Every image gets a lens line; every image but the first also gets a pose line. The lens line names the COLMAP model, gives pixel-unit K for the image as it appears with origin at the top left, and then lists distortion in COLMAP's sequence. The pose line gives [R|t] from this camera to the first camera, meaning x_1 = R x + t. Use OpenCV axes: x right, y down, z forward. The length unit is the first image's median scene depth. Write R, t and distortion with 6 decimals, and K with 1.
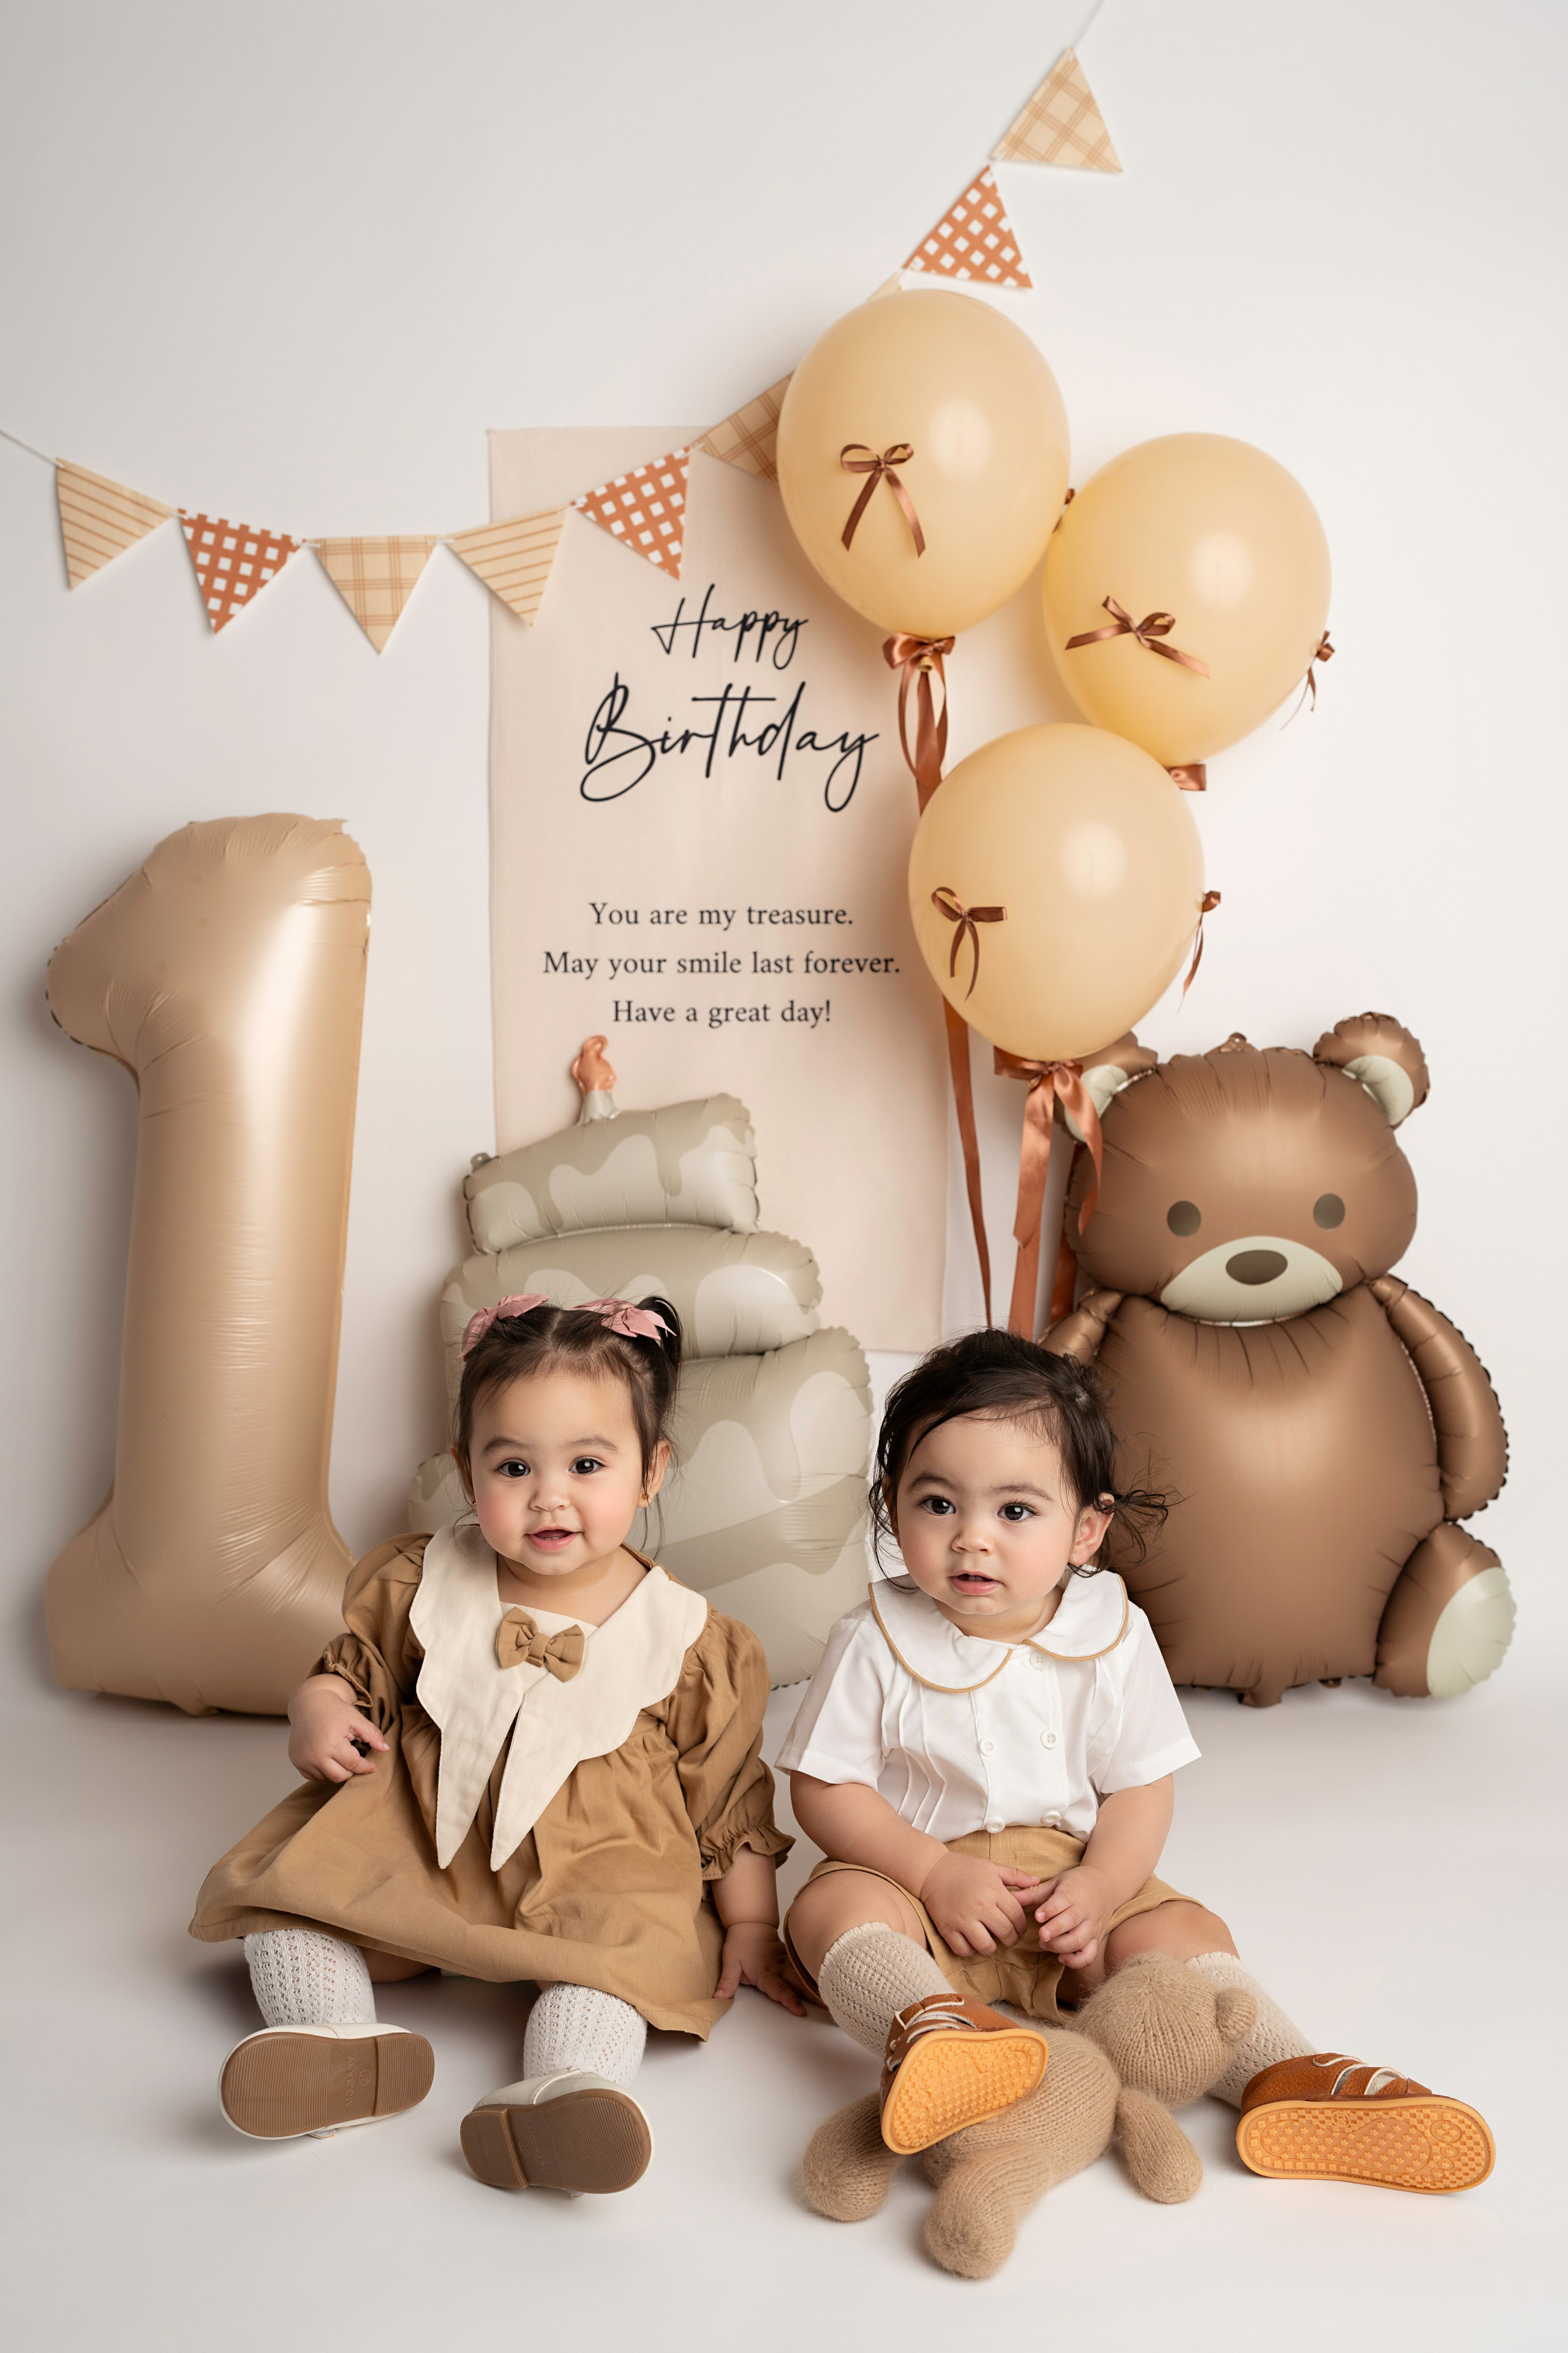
lens RADIAL K [[2451.2, 0, 878.8], [0, 2451.2, 1174.1], [0, 0, 1]] dist [0.054382, 0.000000]
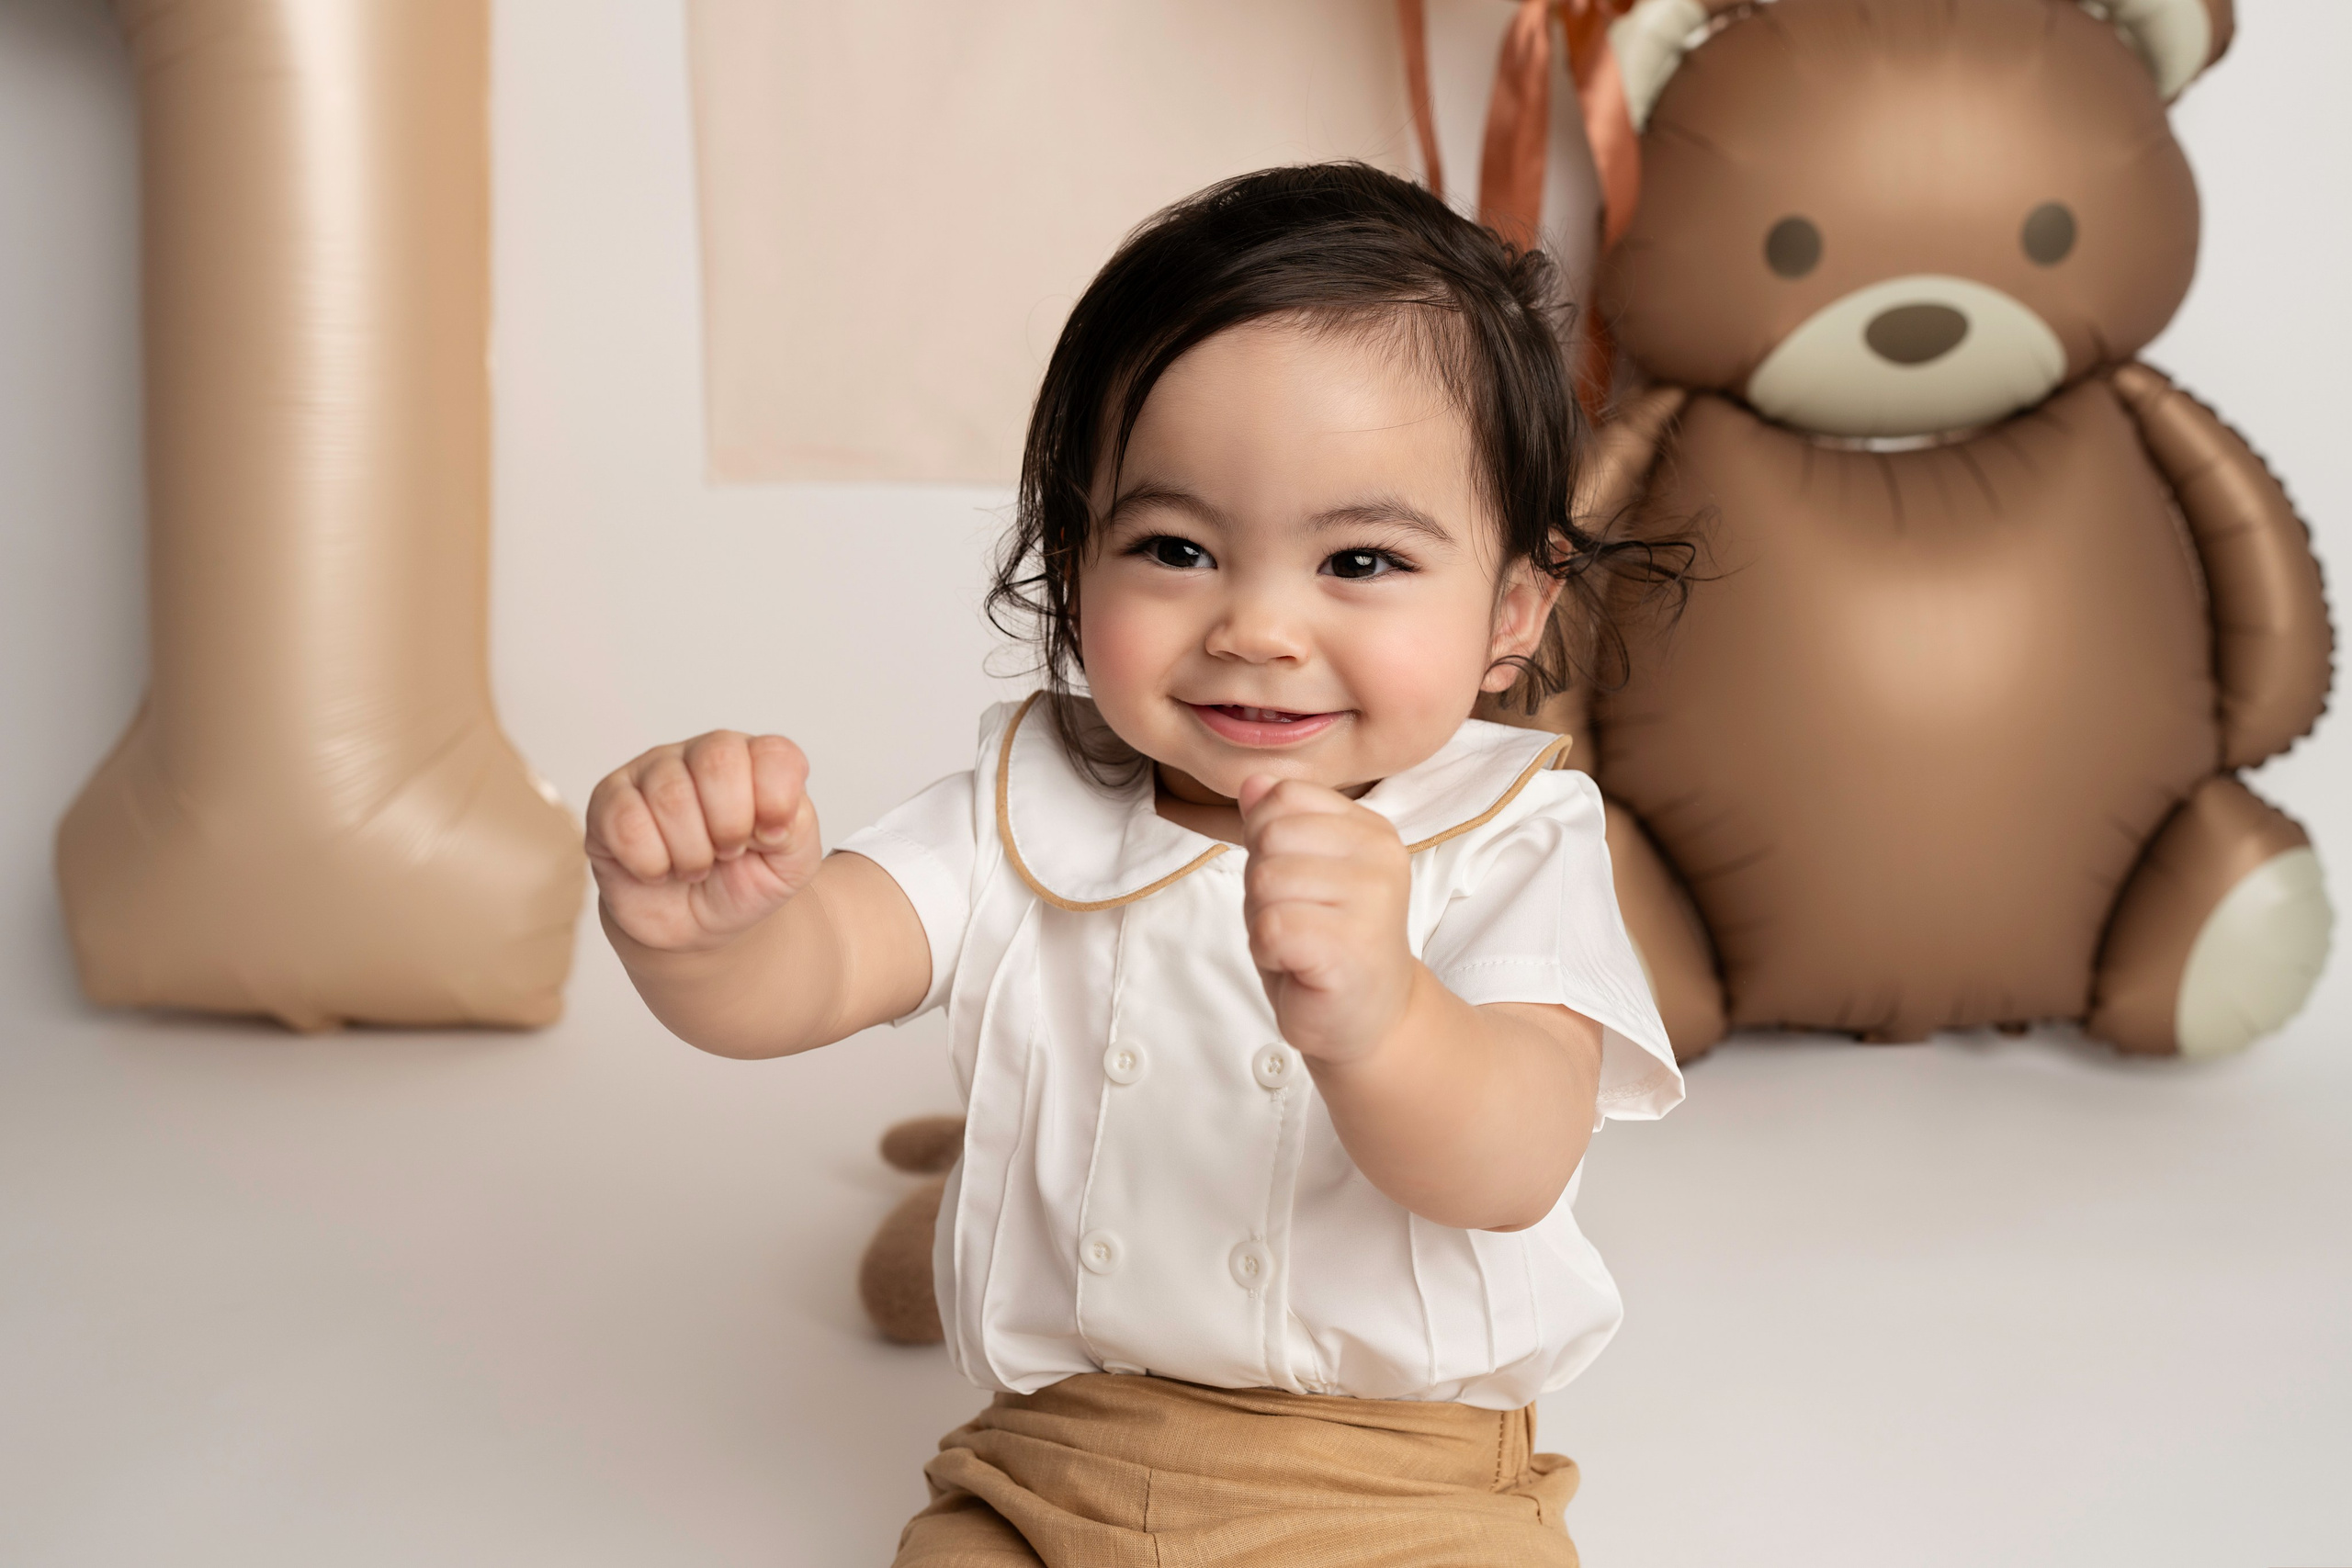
lens RADIAL K [[2450.1, 0, 1230.9], [0, 2450.1, 787.7], [0, 0, 1]] dist [0.054382, 0.000000]
pose [[0.995110, 0.019296, -0.096873, 0.047909], [-0.009340, 0.994721, 0.102188, 0.084882], [0.098334, -0.100783, 0.990037, 0.375970]]
